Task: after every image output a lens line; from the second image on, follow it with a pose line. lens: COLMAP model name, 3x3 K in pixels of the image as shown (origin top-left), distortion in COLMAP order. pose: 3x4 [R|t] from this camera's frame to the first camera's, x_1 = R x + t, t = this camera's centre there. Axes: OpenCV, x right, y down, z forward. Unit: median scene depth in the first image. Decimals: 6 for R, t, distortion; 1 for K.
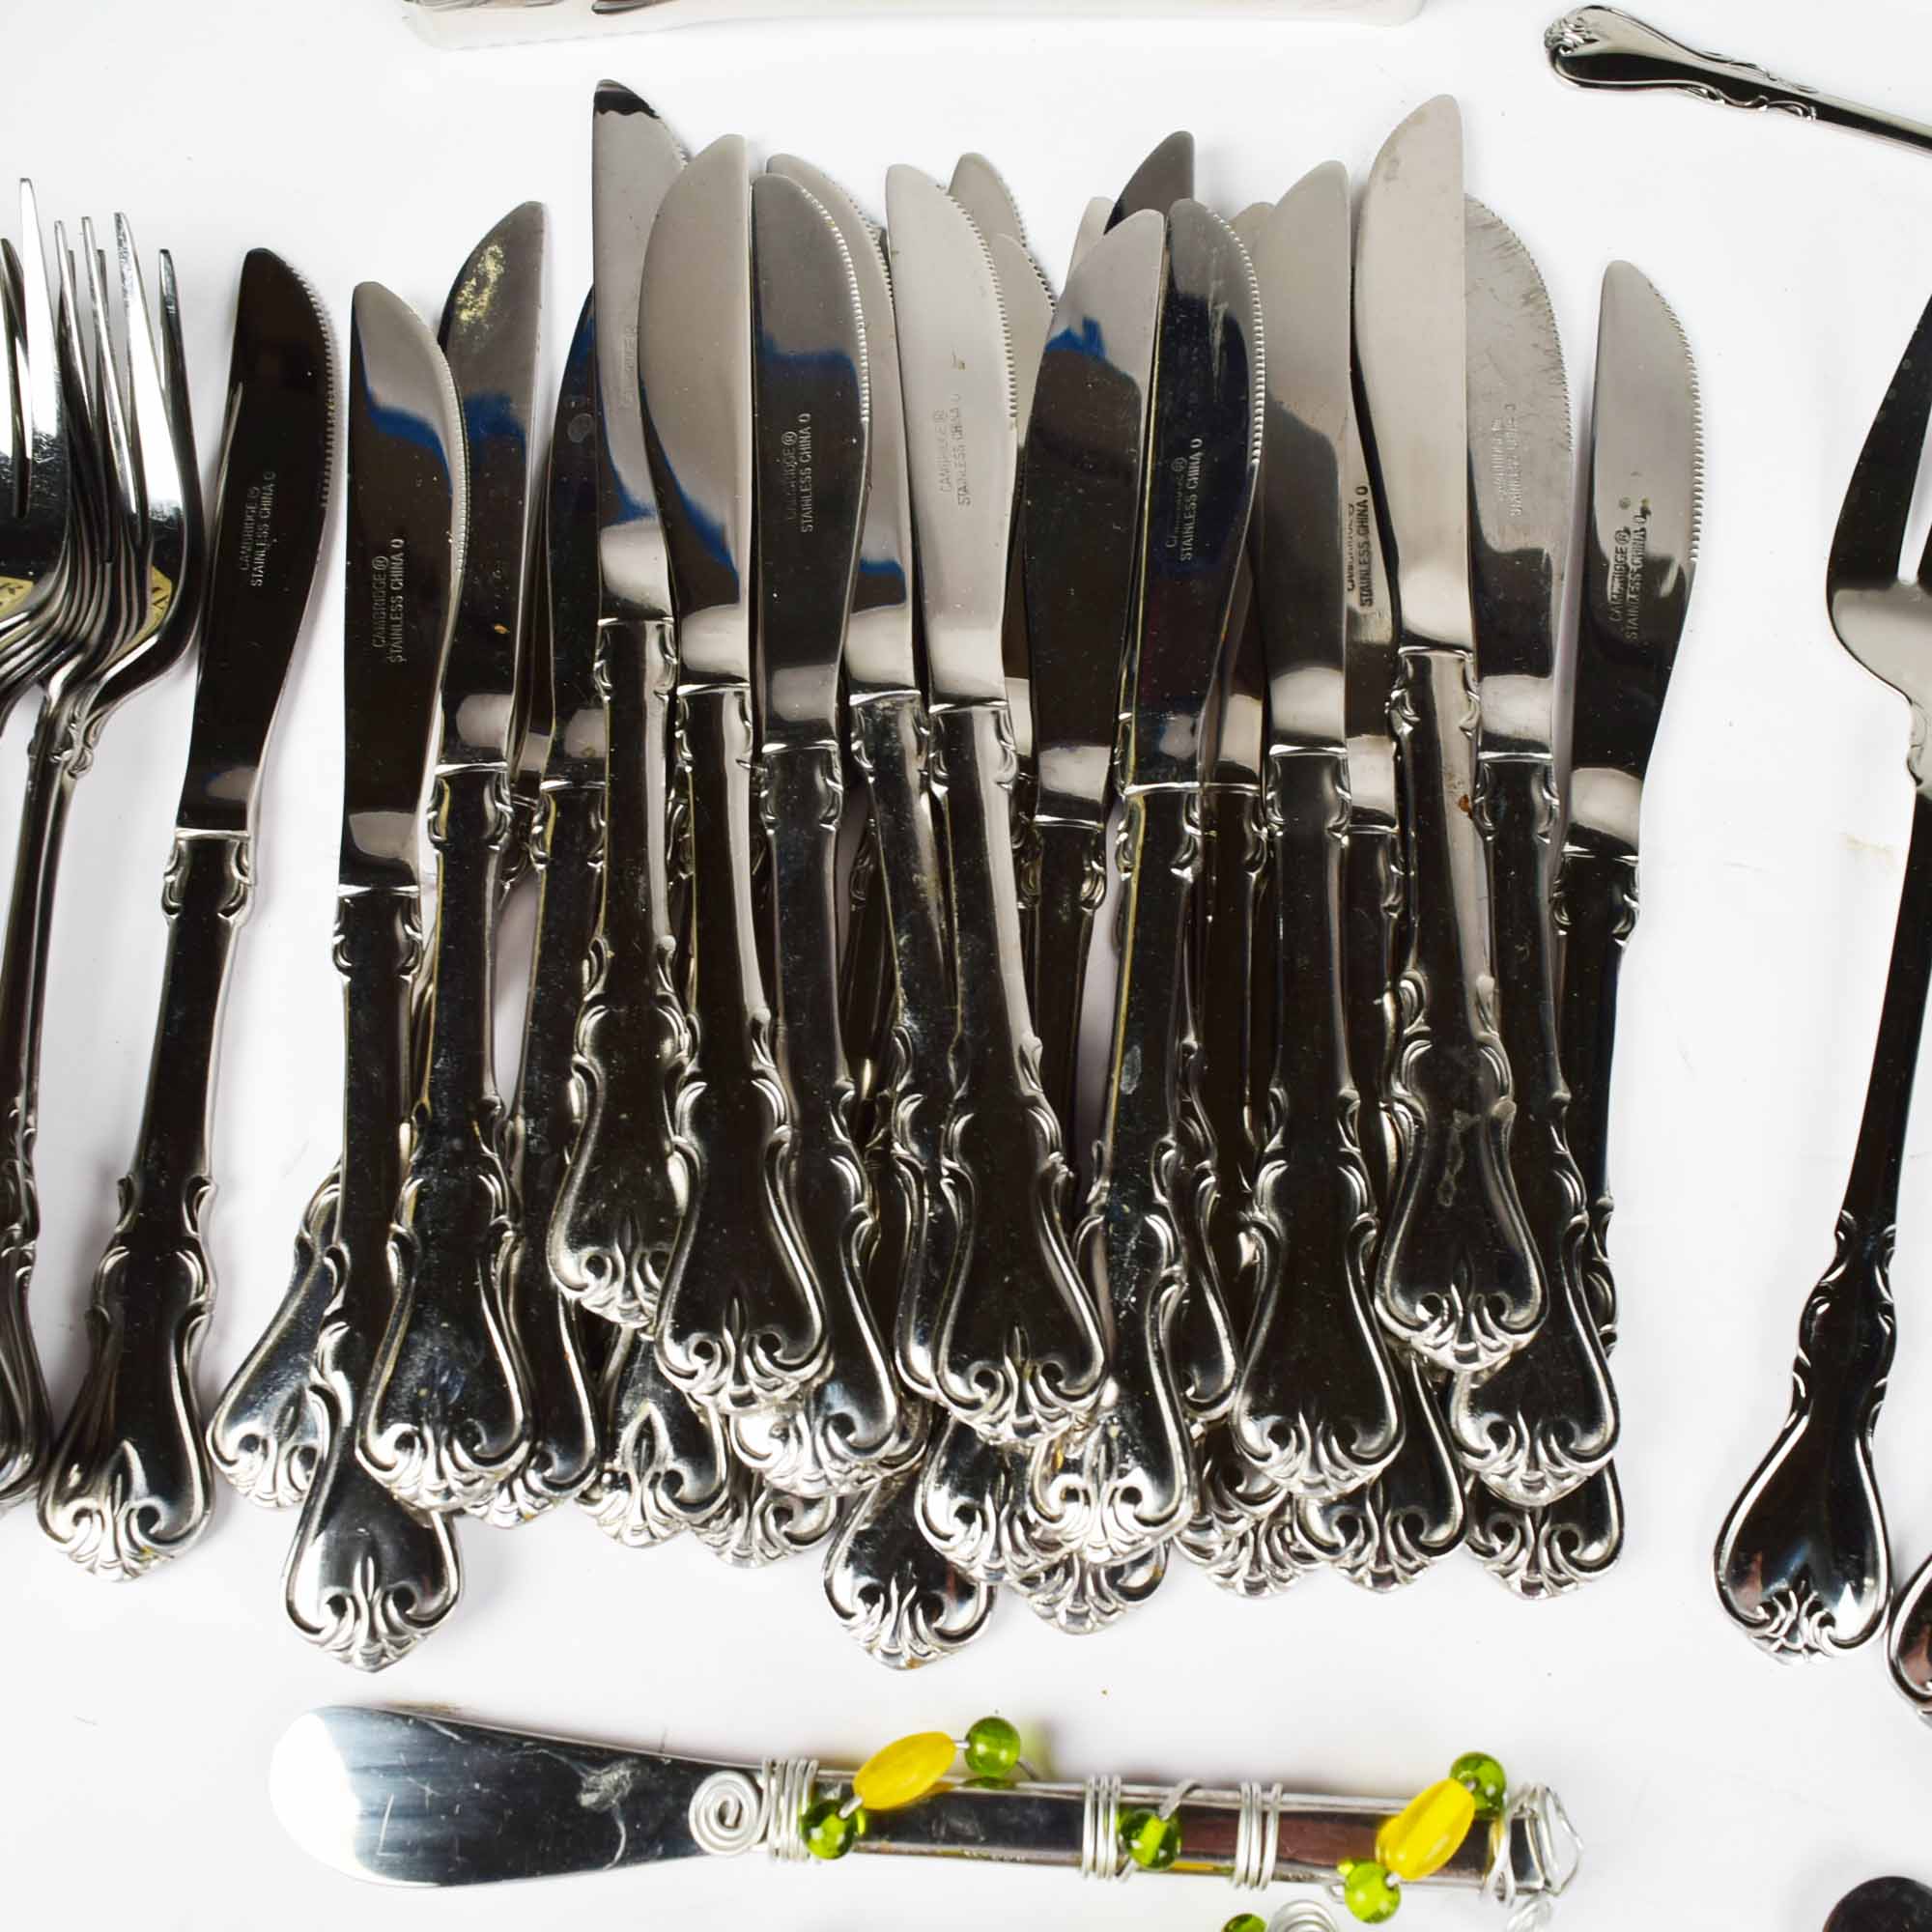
lens RADIAL K [[2332.0, 0, 1013.6], [0, 2332.0, 964.4], [0, 0, 1]] dist [-0.022490, -0.021526]
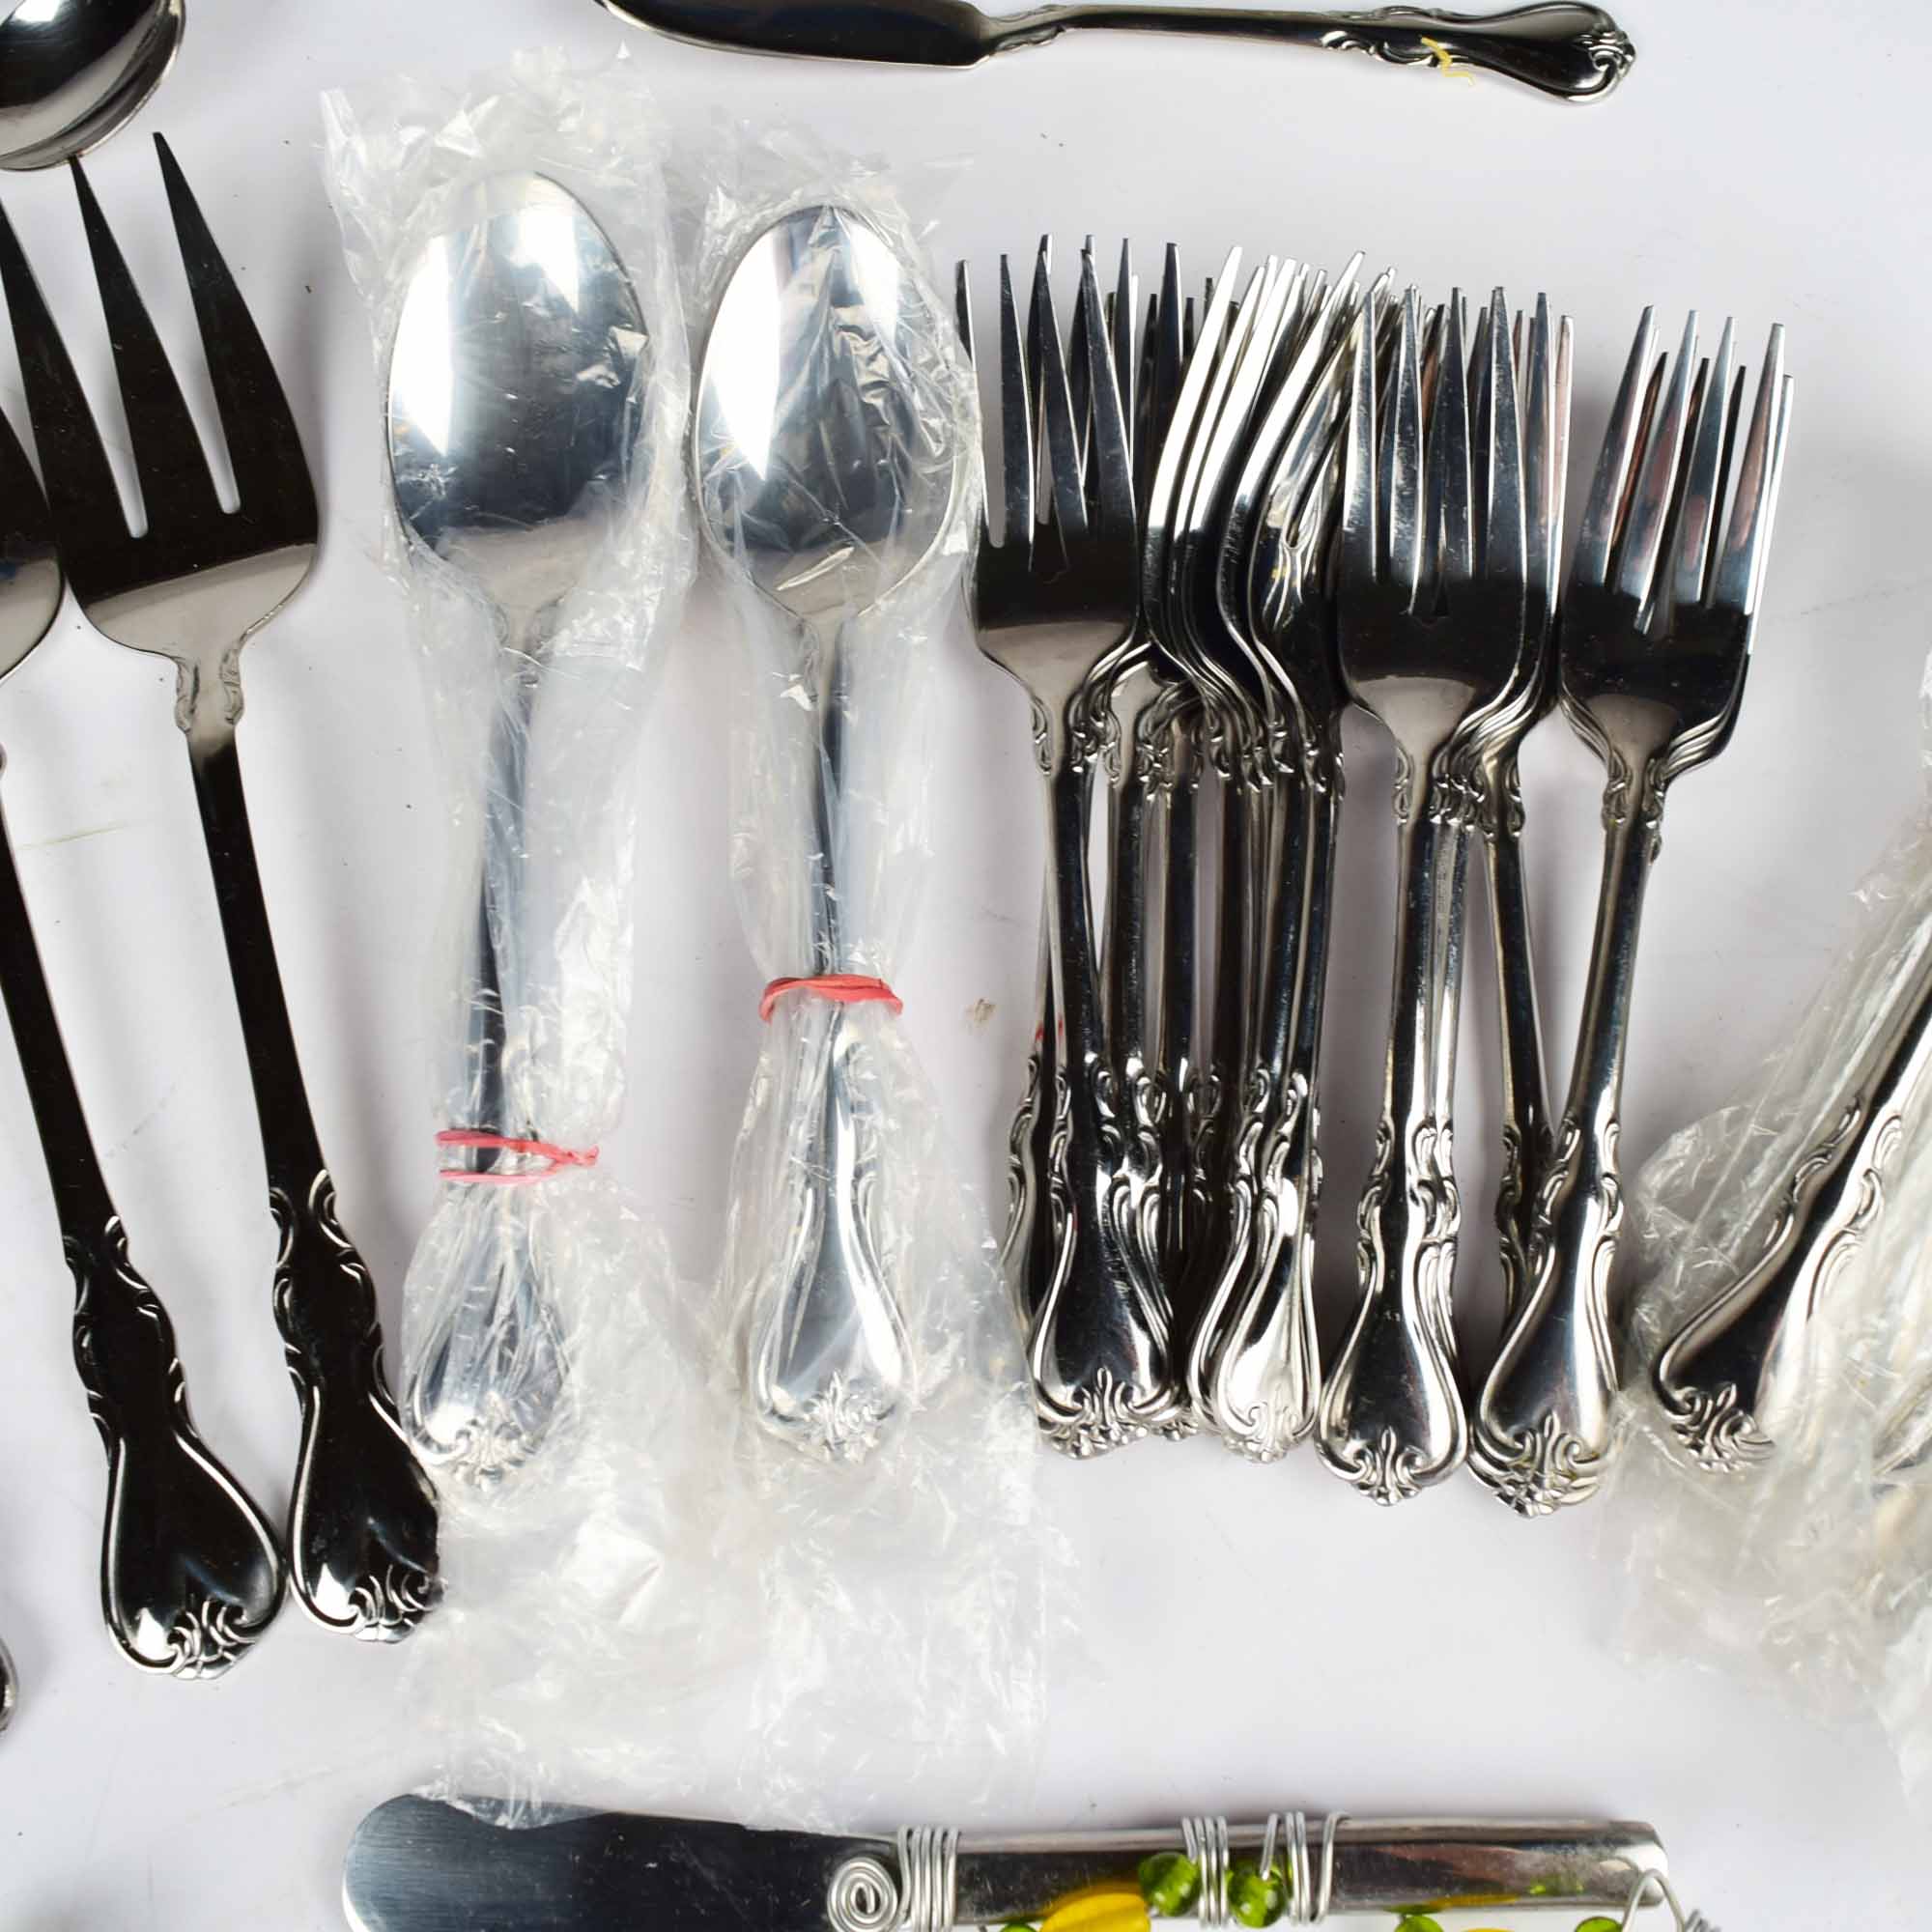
lens RADIAL K [[2332.0, 0, 1013.6], [0, 2332.0, 964.4], [0, 0, 1]] dist [-0.022490, -0.021526]
pose [[0.805499, -0.579684, 0.123034, 0.642318], [0.573987, 0.814825, 0.081234, 0.167590], [-0.147341, 0.005185, 0.989072, -0.010616]]
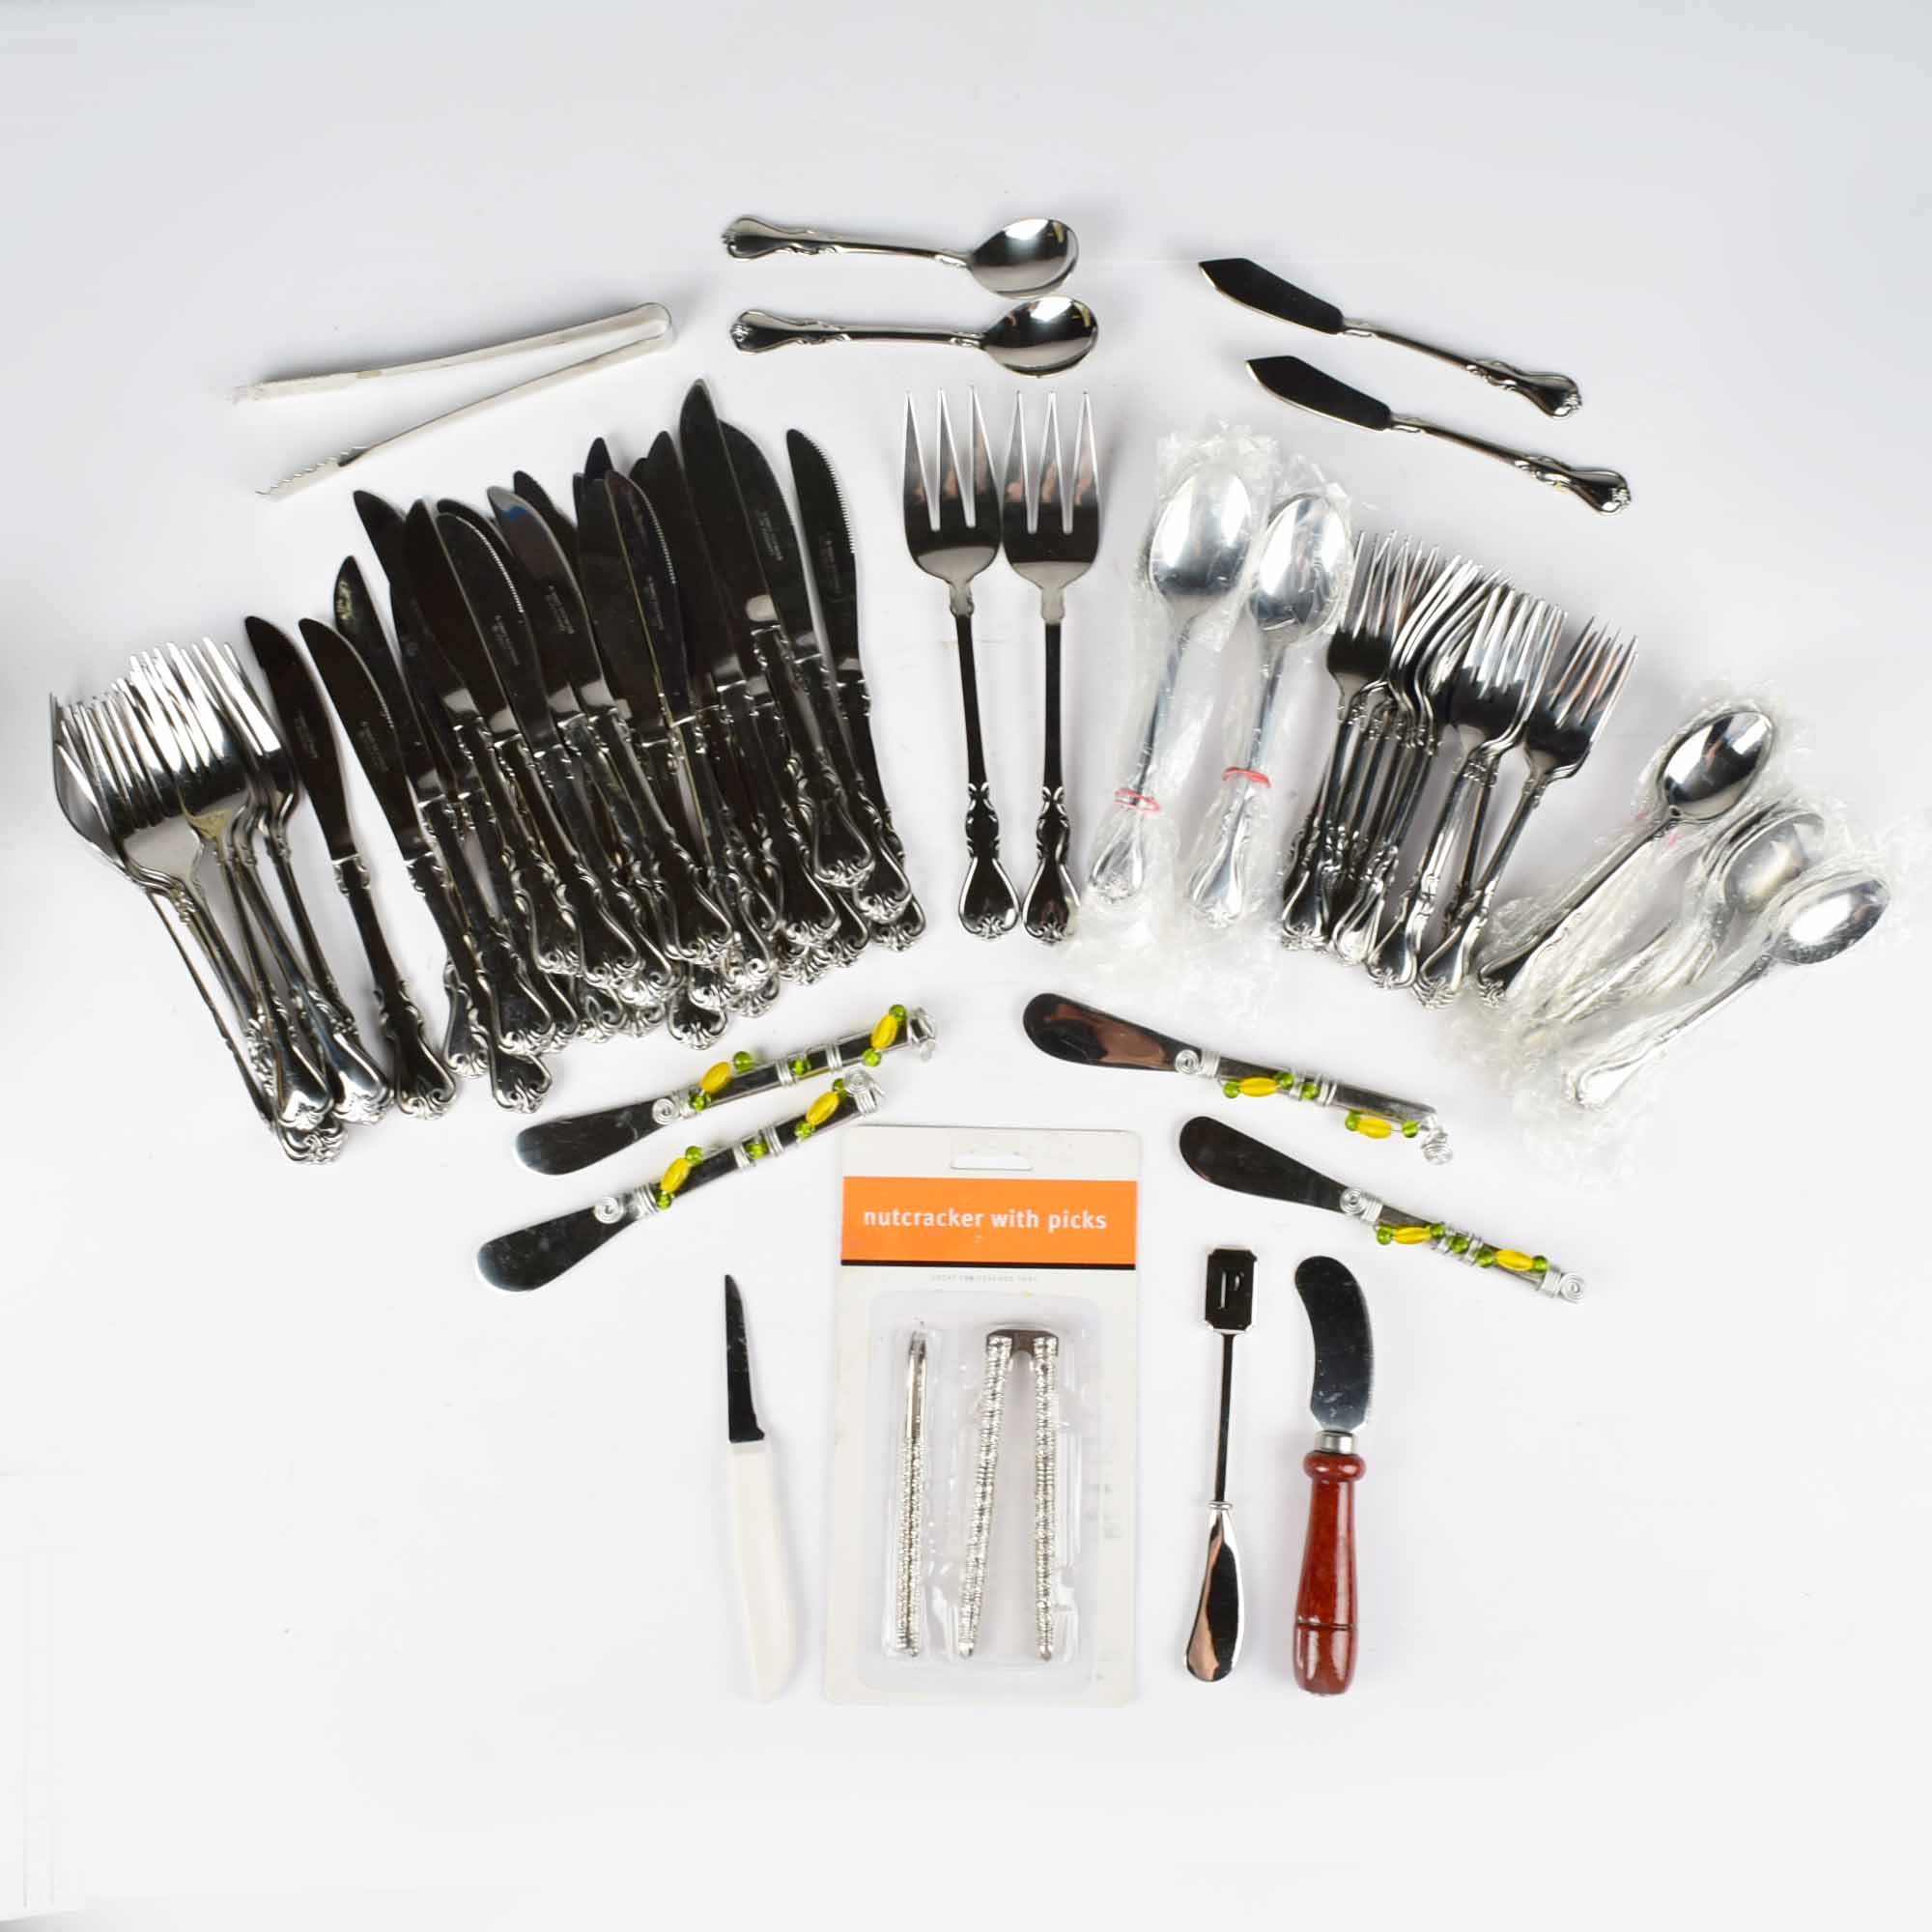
lens RADIAL K [[2332.0, 0, 1013.6], [0, 2332.0, 964.4], [0, 0, 1]] dist [-0.022490, -0.021526]
pose [[0.934686, -0.350058, 0.061823, 0.165720], [0.332314, 0.922219, 0.197687, -0.236349], [-0.126216, -0.164231, 0.978314, -1.831743]]
